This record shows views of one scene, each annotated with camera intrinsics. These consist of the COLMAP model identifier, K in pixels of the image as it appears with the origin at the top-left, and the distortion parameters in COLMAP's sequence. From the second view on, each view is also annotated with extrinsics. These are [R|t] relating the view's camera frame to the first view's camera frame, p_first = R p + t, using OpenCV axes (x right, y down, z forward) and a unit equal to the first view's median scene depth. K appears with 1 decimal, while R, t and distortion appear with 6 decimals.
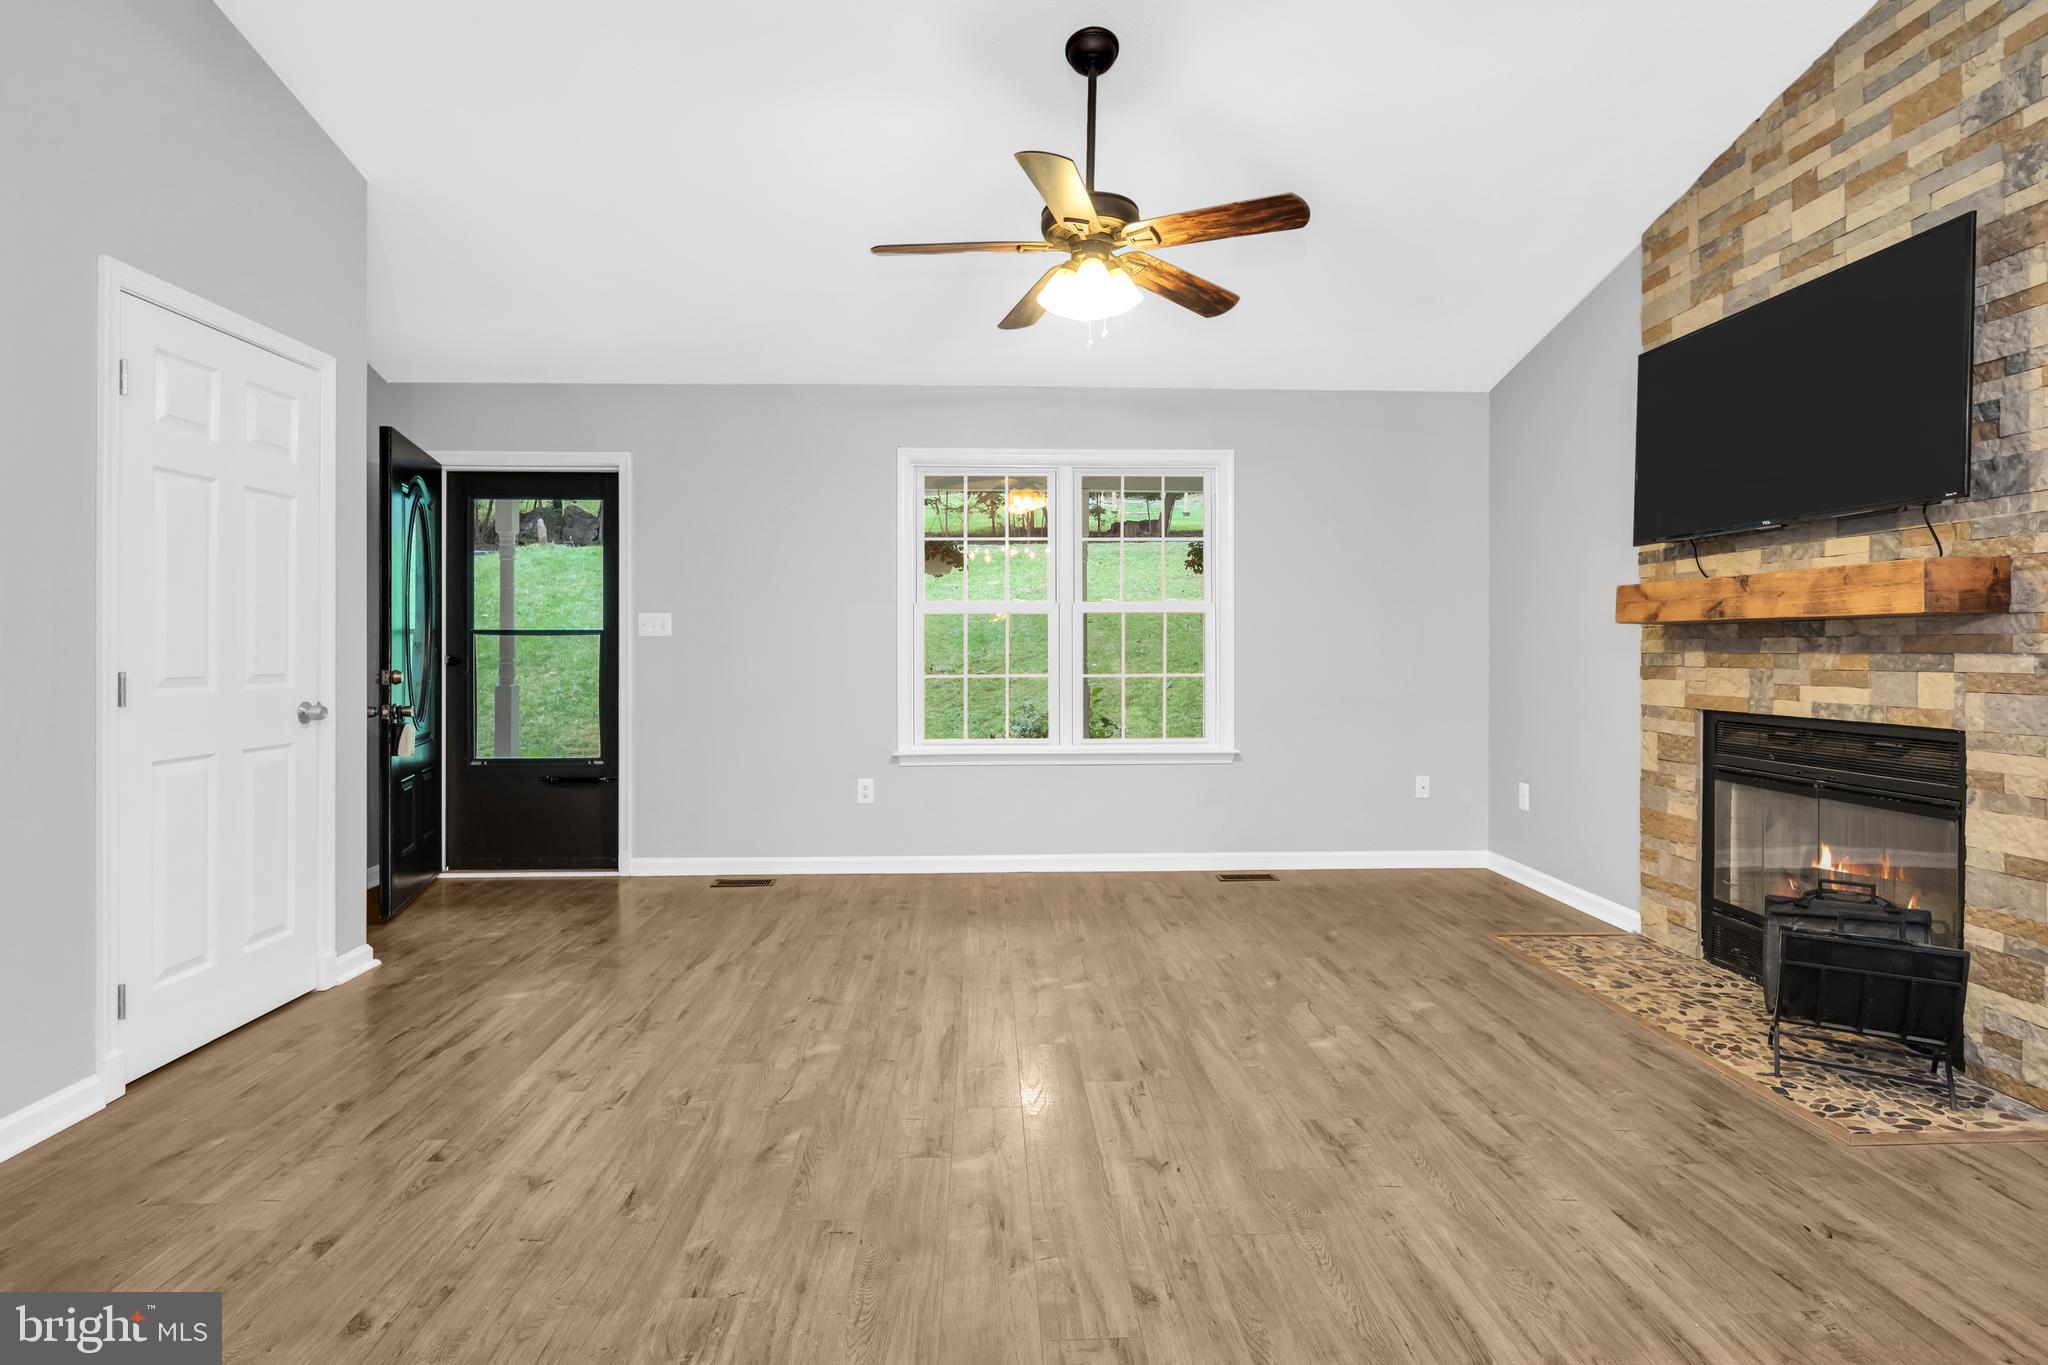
lens RADIAL K [[991.6, 0, 1020.2], [0, 991.6, 653.3], [0, 0, 1]] dist [0.003368, -0.005260]
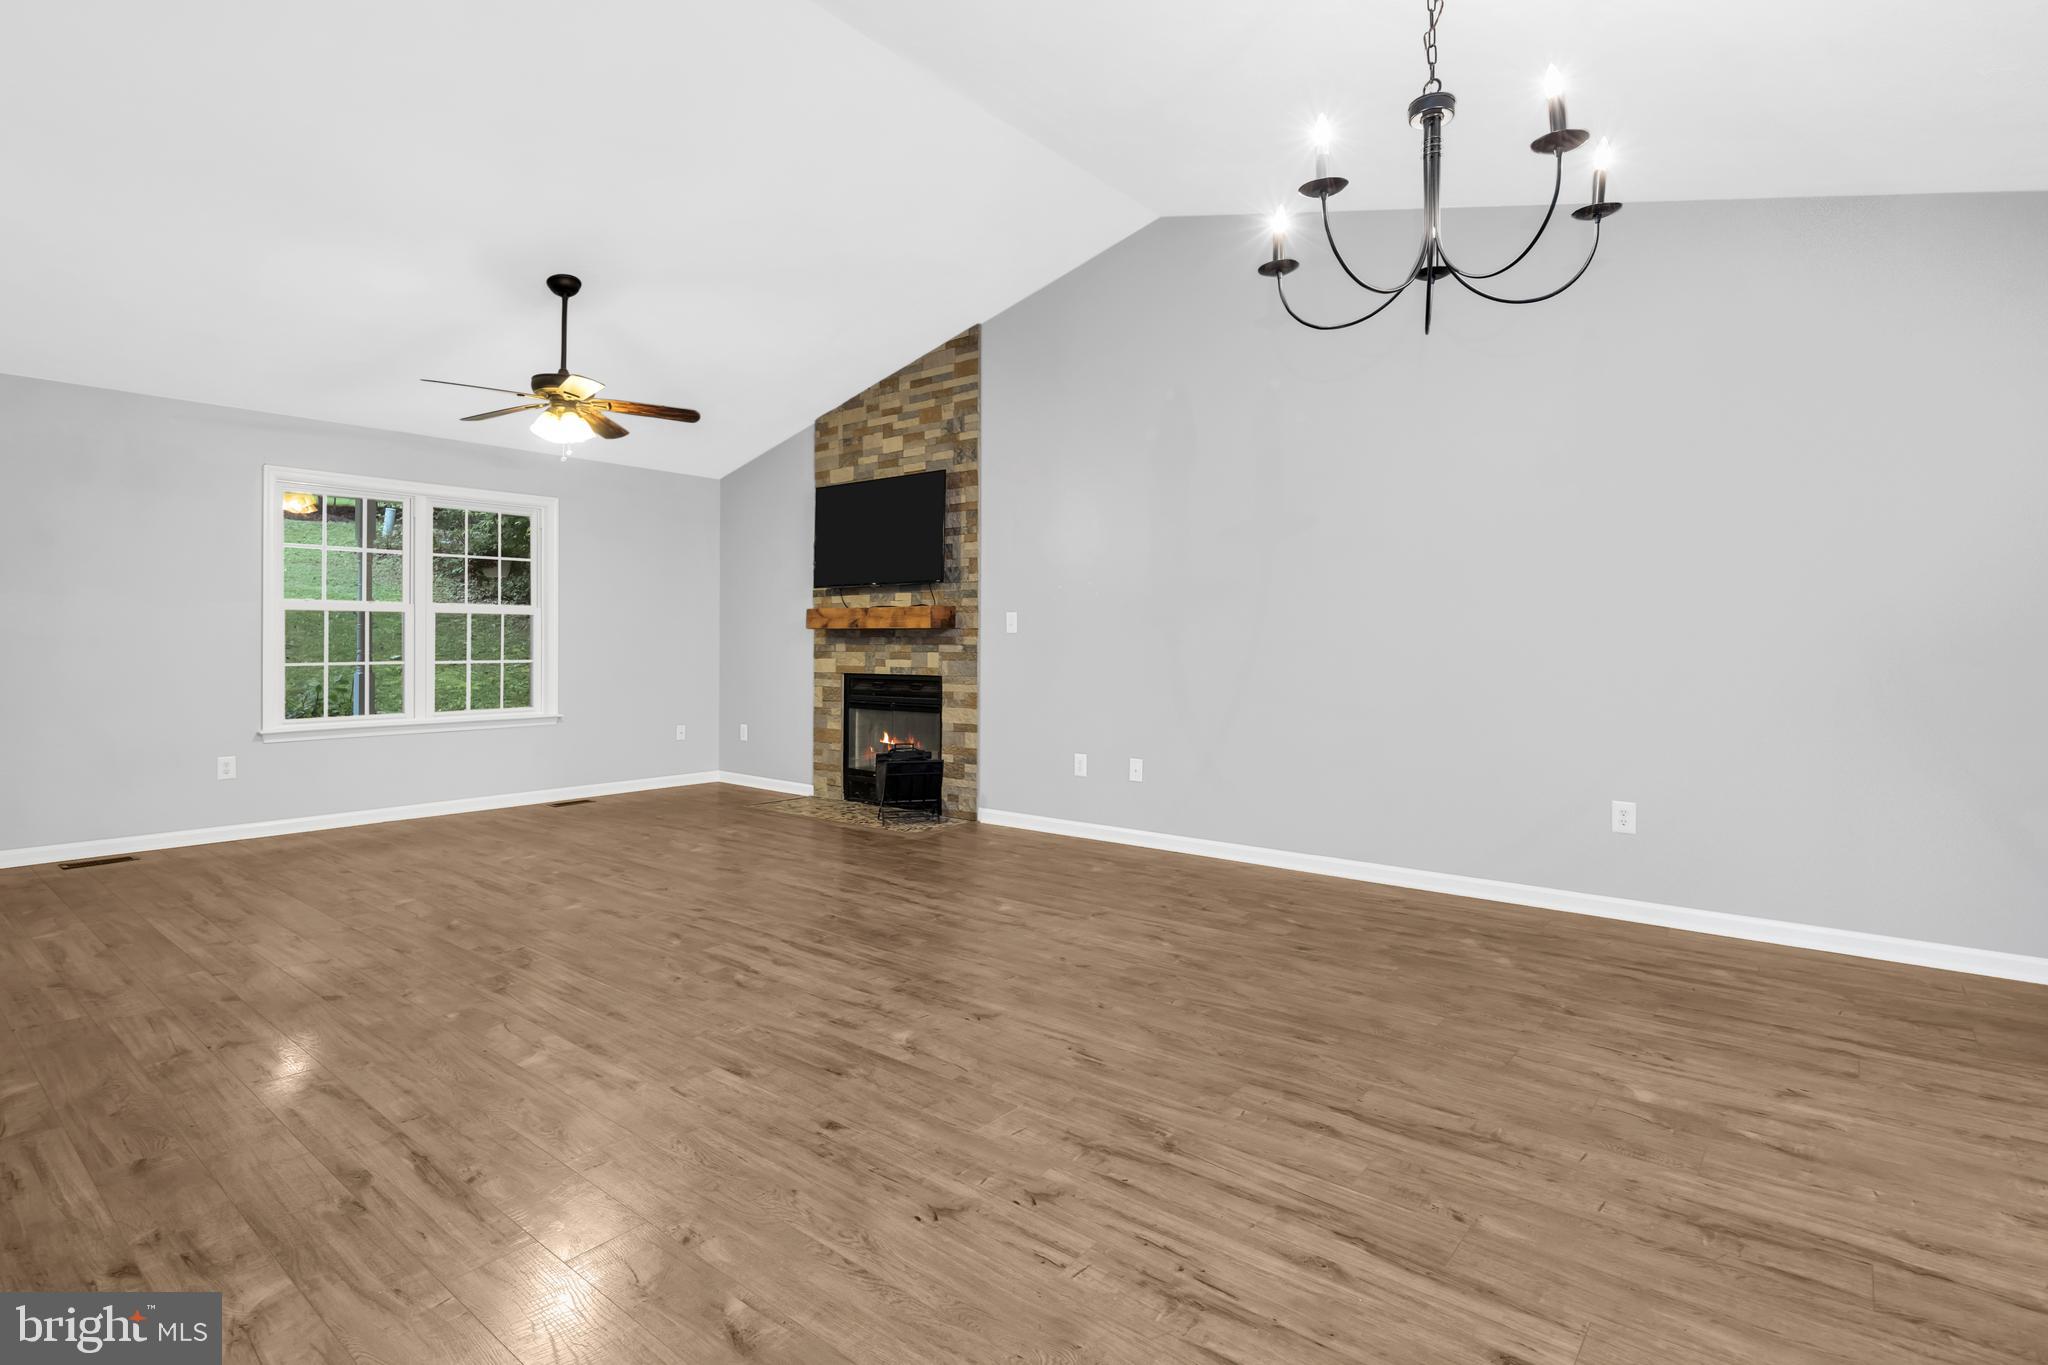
lens RADIAL K [[1000.7, 0, 1018.0], [0, 1000.7, 637.9], [0, 0, 1]] dist [-0.000166, -0.000992]
pose [[0.663476, 0.006126, 0.748173, -0.642314], [0.000346, 0.999964, -0.008494, 0.004111], [-0.748198, 0.005895, 0.663450, -0.650984]]
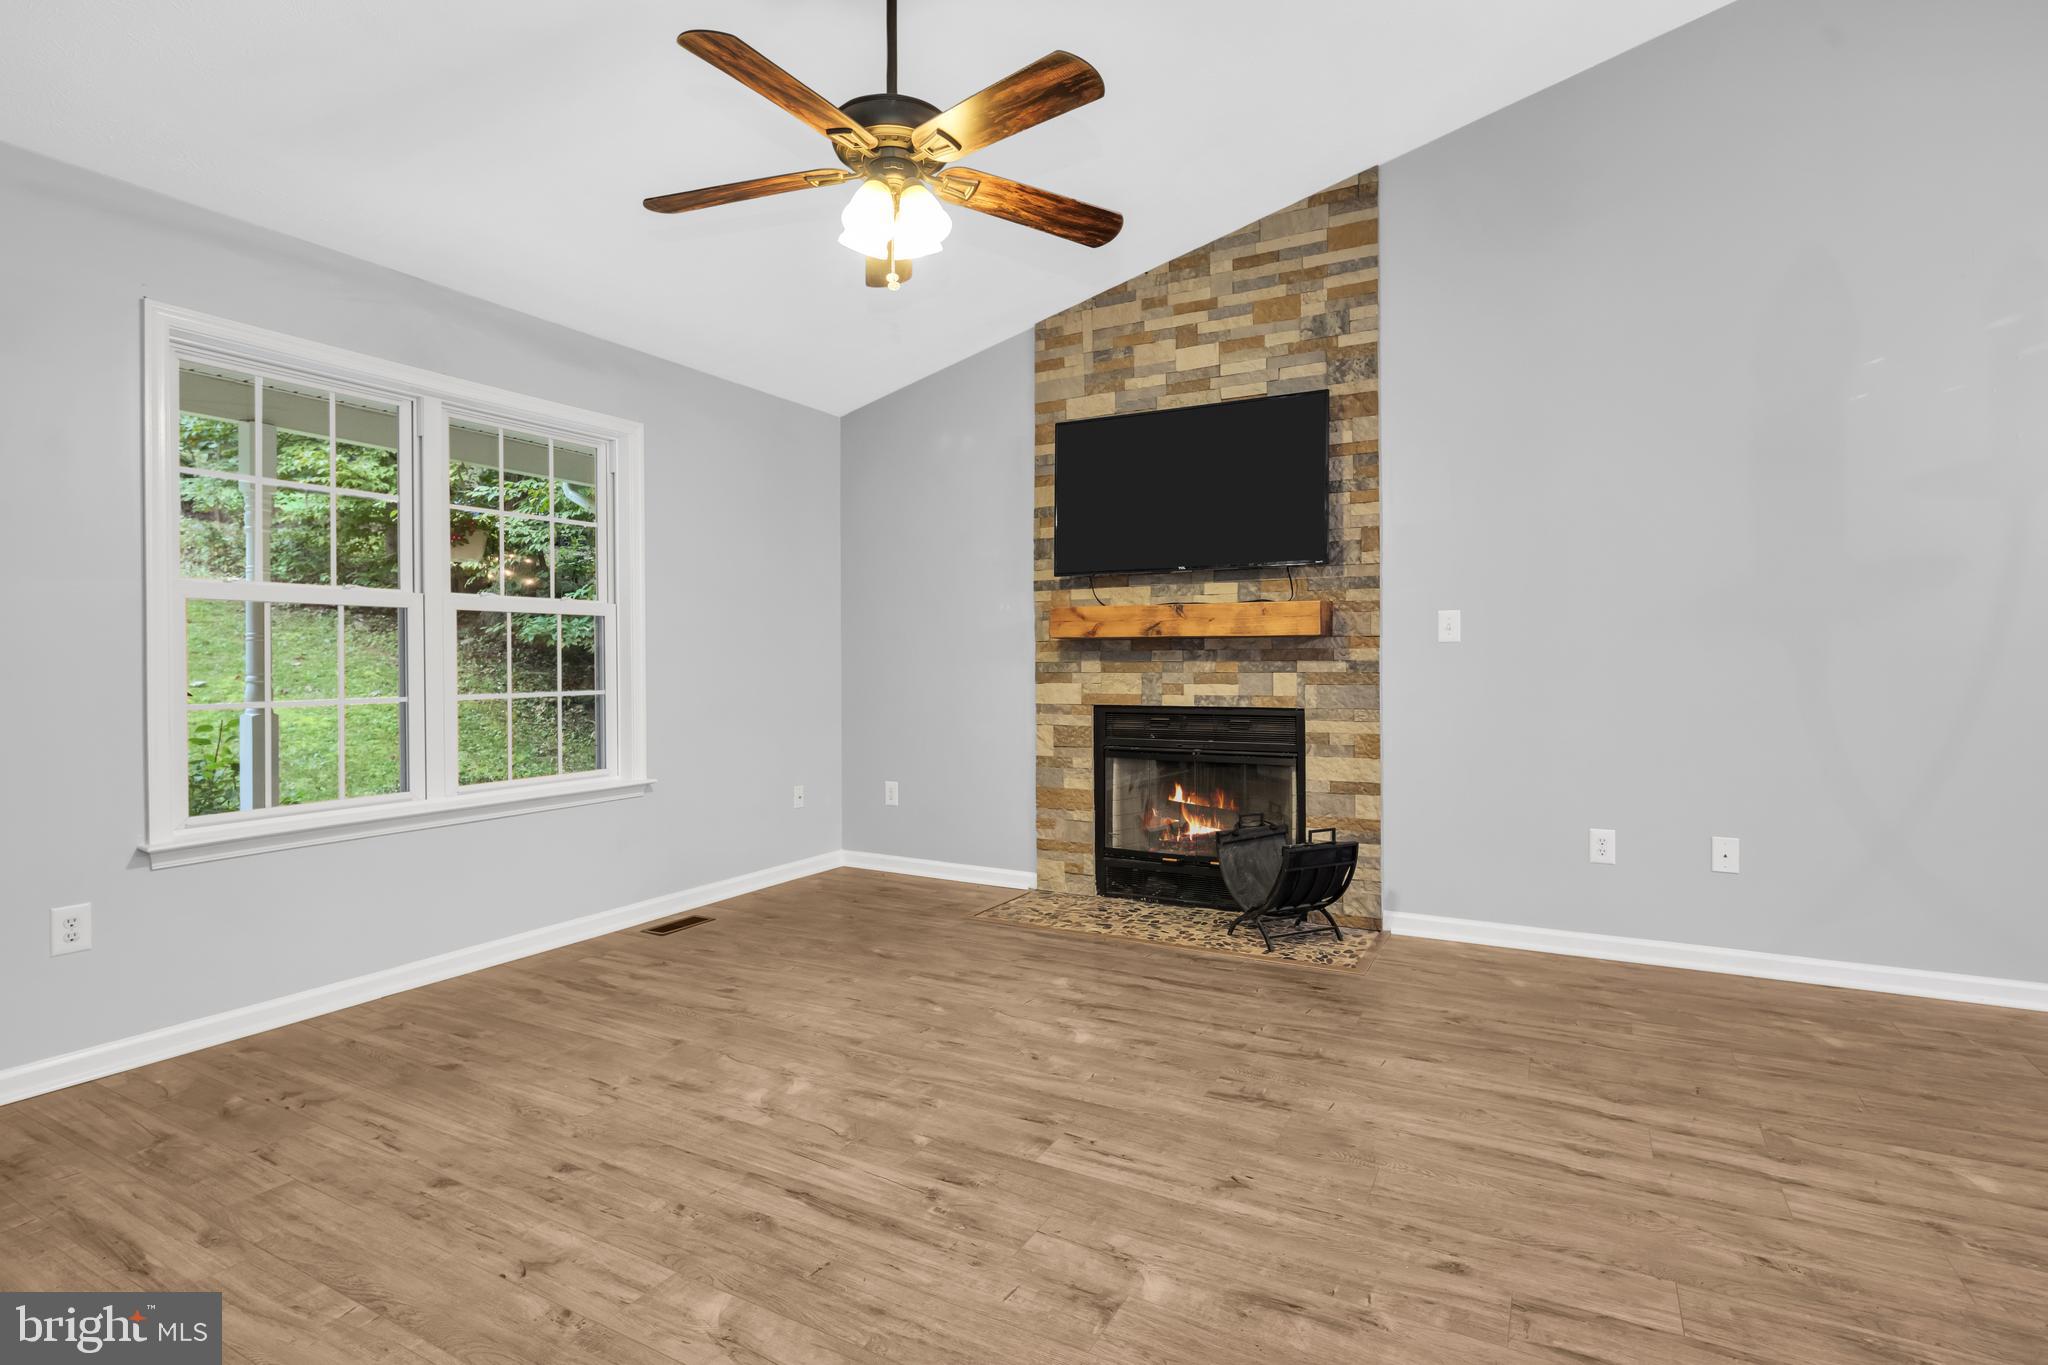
lens RADIAL K [[994.3, 0, 1023.7], [0, 994.3, 666.3], [0, 0, 1]] dist [0.003966, -0.006533]
pose [[0.513986, -0.006295, 0.857775, -0.548845], [0.007241, 0.999969, 0.002999, 0.001114], [-0.857768, 0.004670, 0.514016, 0.457513]]
